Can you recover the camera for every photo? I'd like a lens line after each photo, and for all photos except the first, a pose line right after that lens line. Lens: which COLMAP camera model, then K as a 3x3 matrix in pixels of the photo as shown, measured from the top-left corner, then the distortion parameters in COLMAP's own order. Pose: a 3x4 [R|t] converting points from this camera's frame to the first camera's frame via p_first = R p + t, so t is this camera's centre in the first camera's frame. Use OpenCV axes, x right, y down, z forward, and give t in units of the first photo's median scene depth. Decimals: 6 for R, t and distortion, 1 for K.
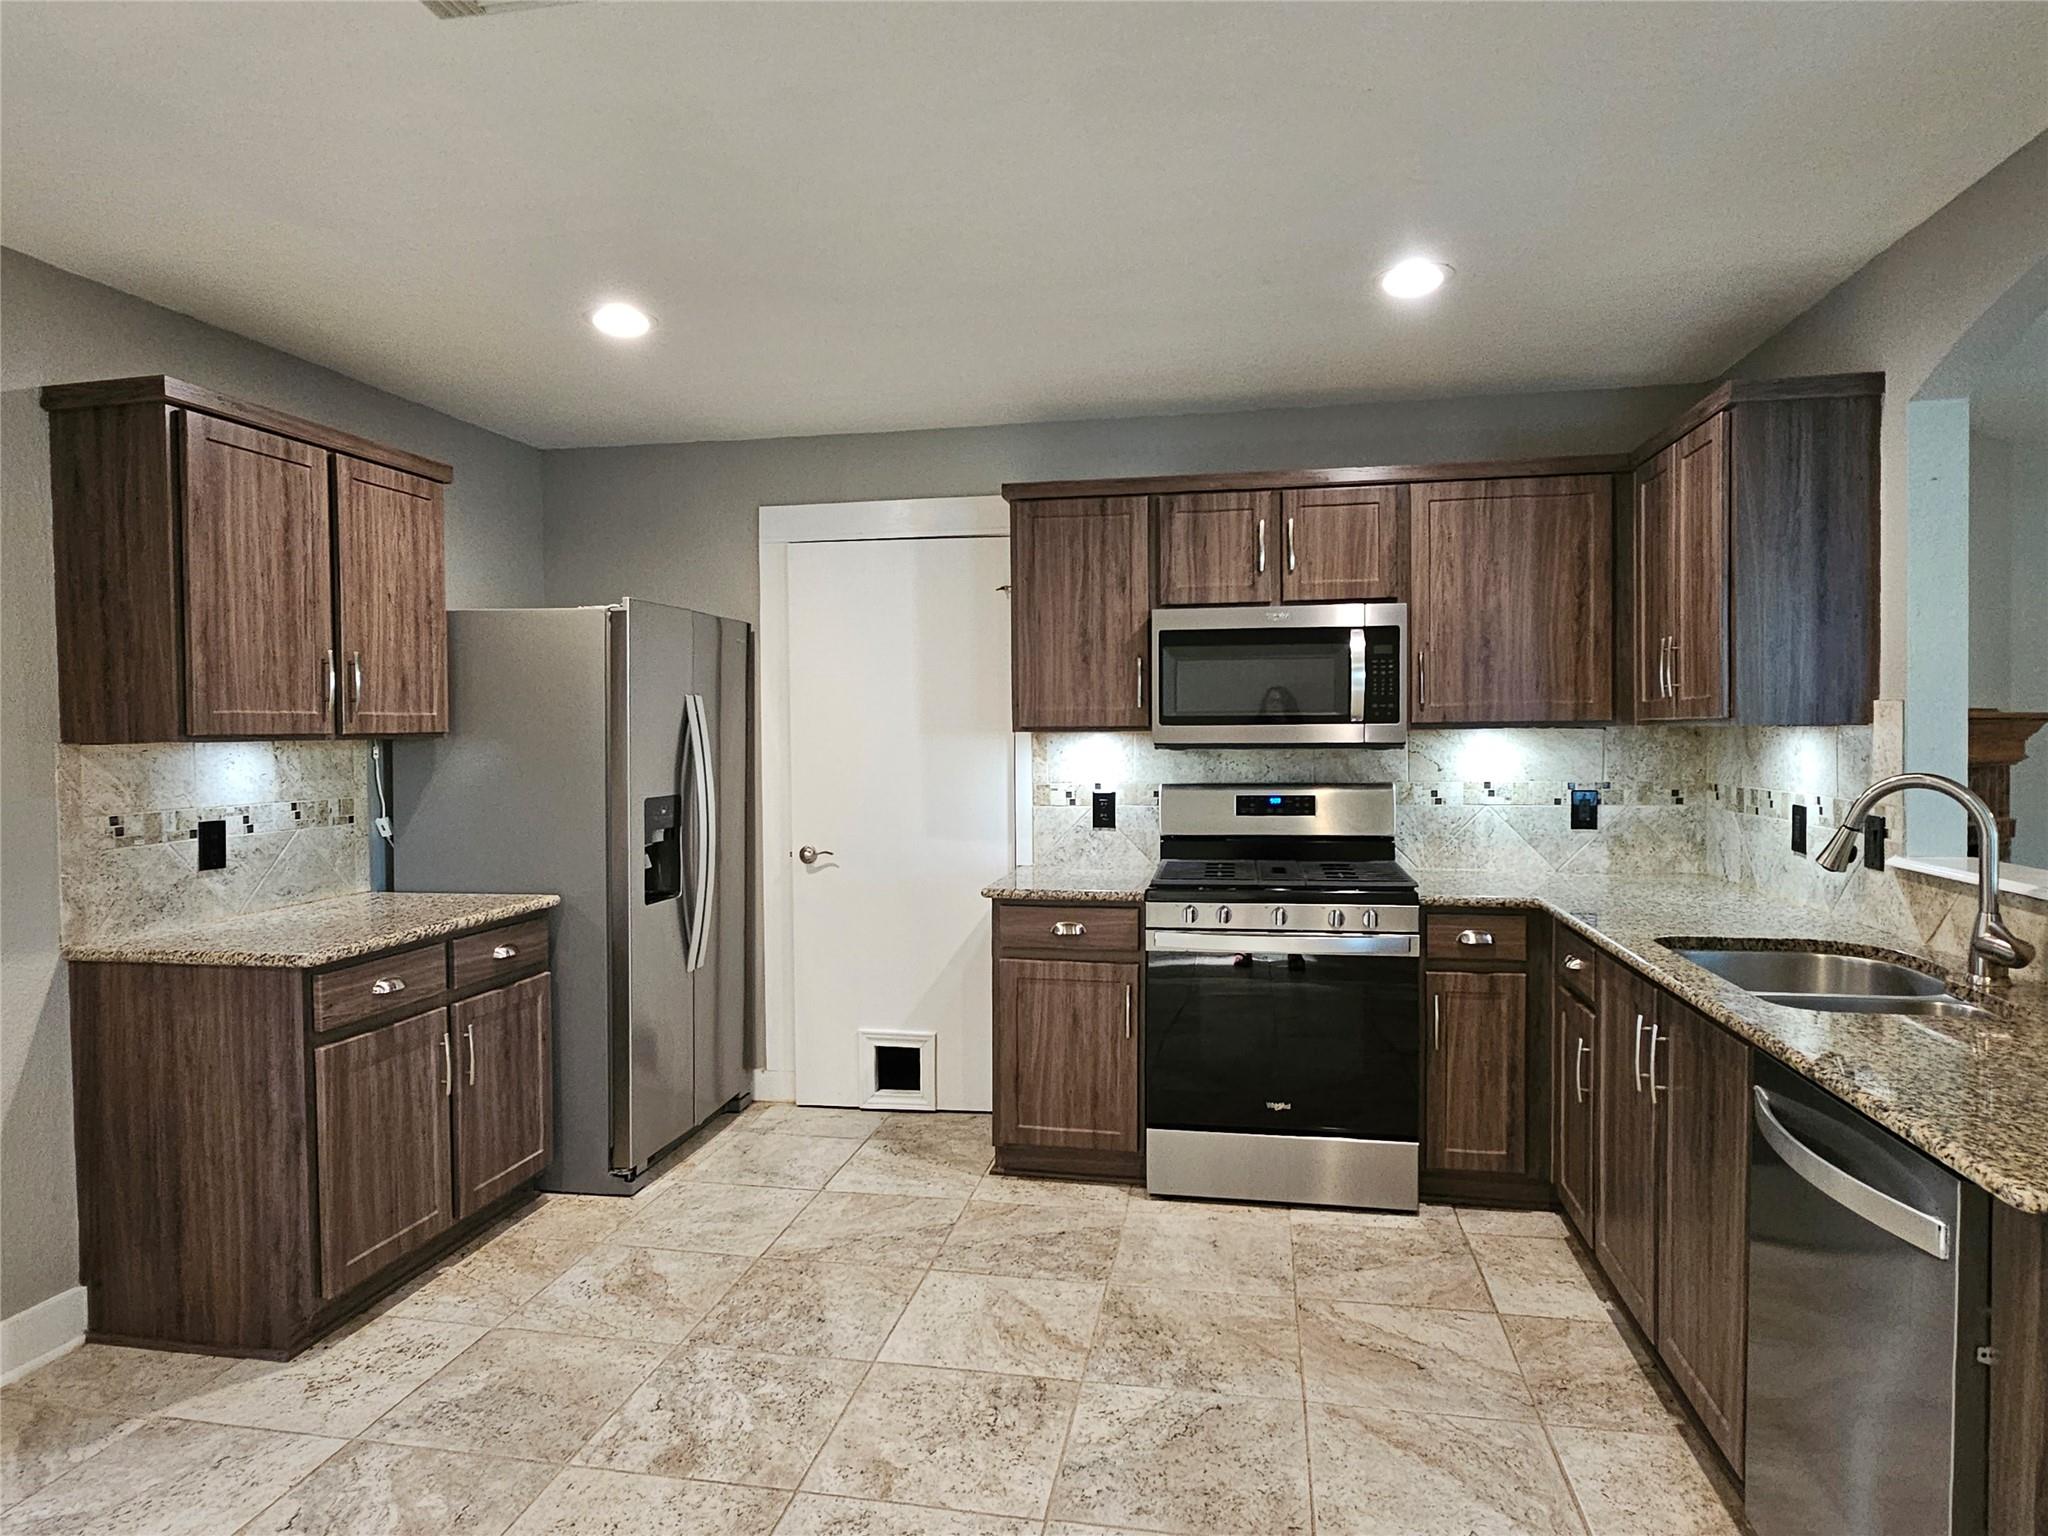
lens RADIAL K [[1218.9, 0, 1017.1], [0, 1218.9, 767.1], [0, 0, 1]] dist [-0.006107, 0.002359]
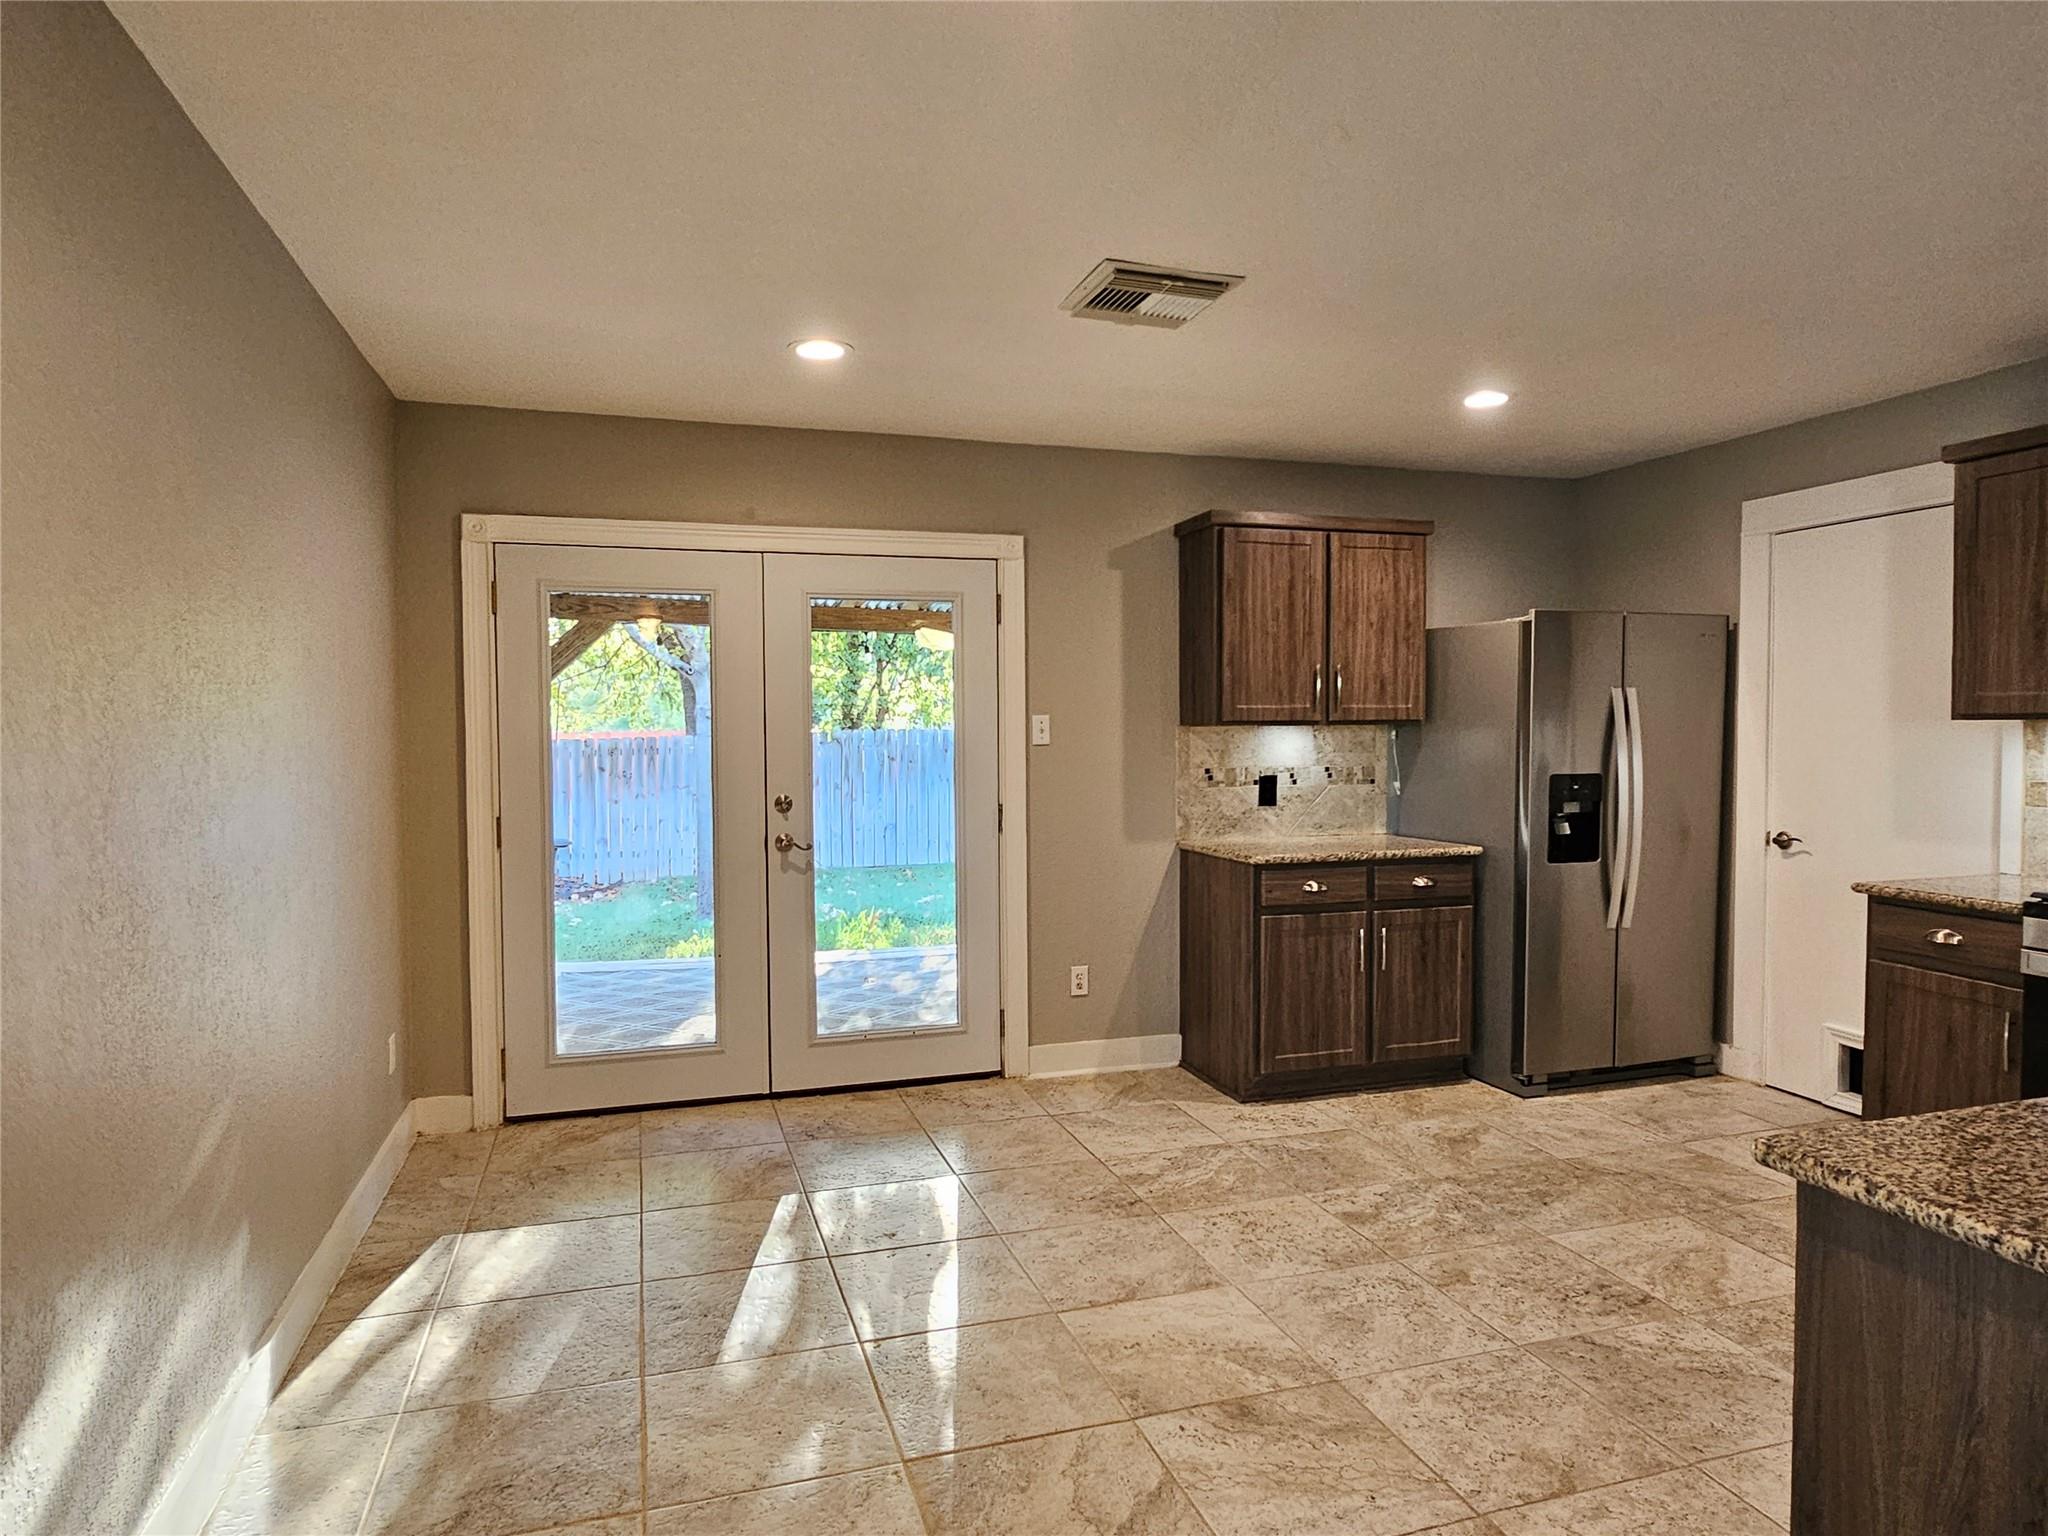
lens RADIAL K [[1218.9, 0, 1027.8], [0, 1218.9, 766.3], [0, 0, 1]] dist [-0.006107, 0.002359]
pose [[0.477868, 0.034033, -0.877772, 0.506390], [-0.028274, 0.999327, 0.023353, 0.004006], [0.877976, 0.013658, 0.478509, -0.031517]]
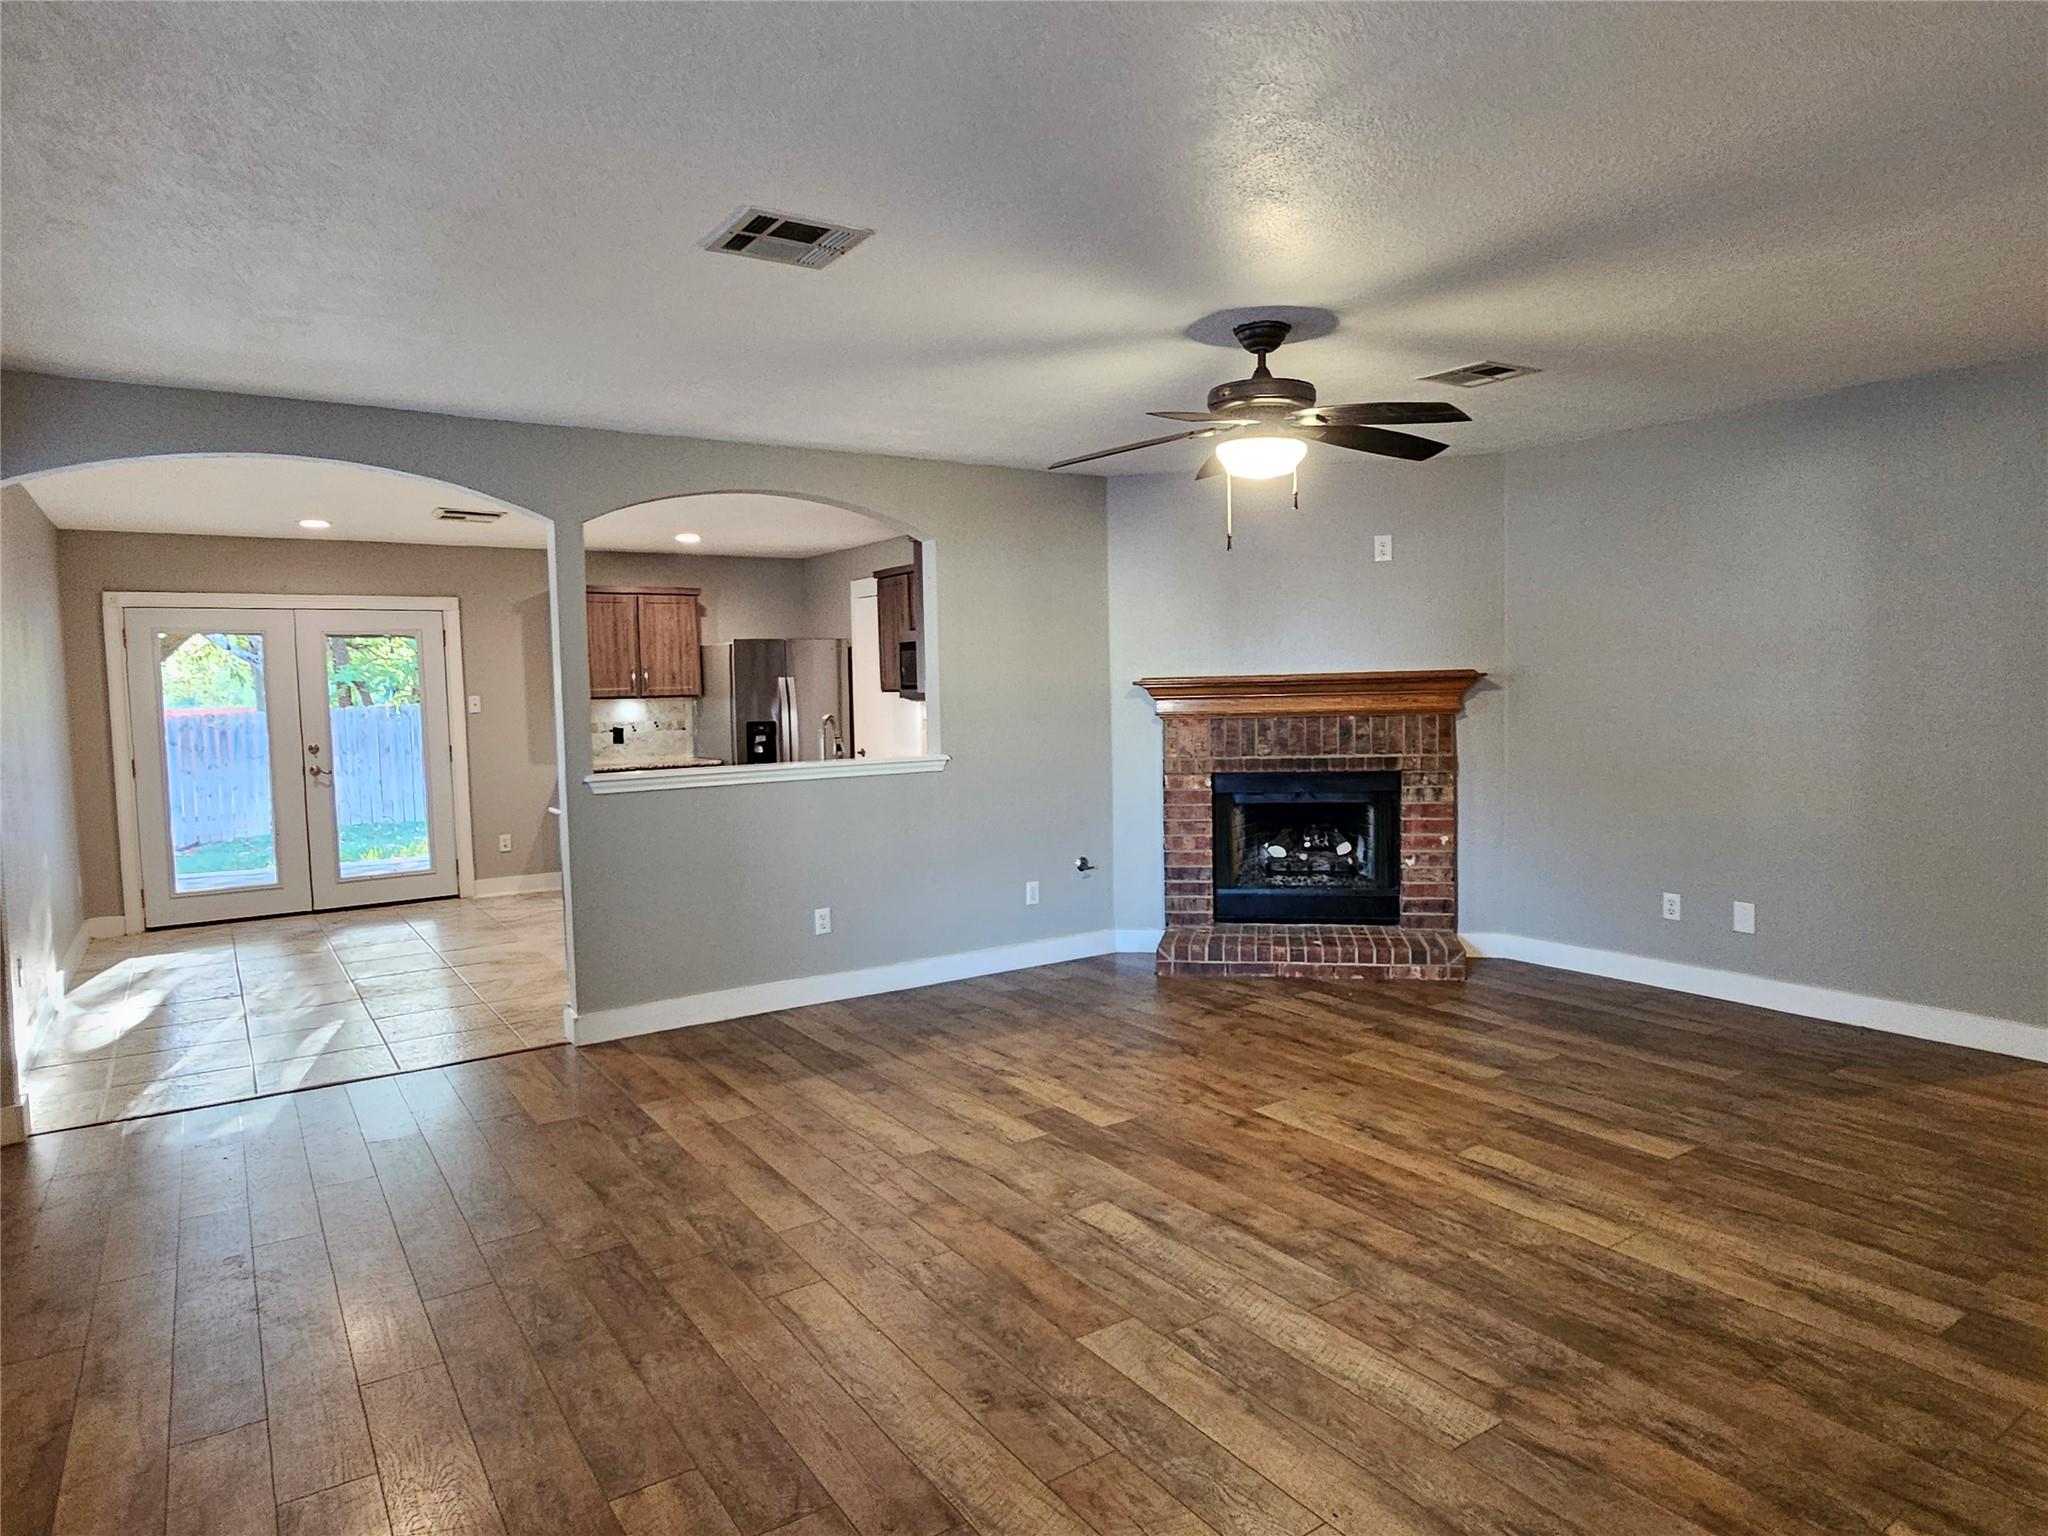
lens RADIAL K [[1218.9, 0, 1017.0], [0, 1218.9, 764.6], [0, 0, 1]] dist [-0.006107, 0.002359]
pose [[0.703142, 0.037759, -0.710046, 1.765876], [-0.006273, 0.998880, 0.046908, -0.006083], [0.711021, -0.028529, 0.702591, -0.301601]]
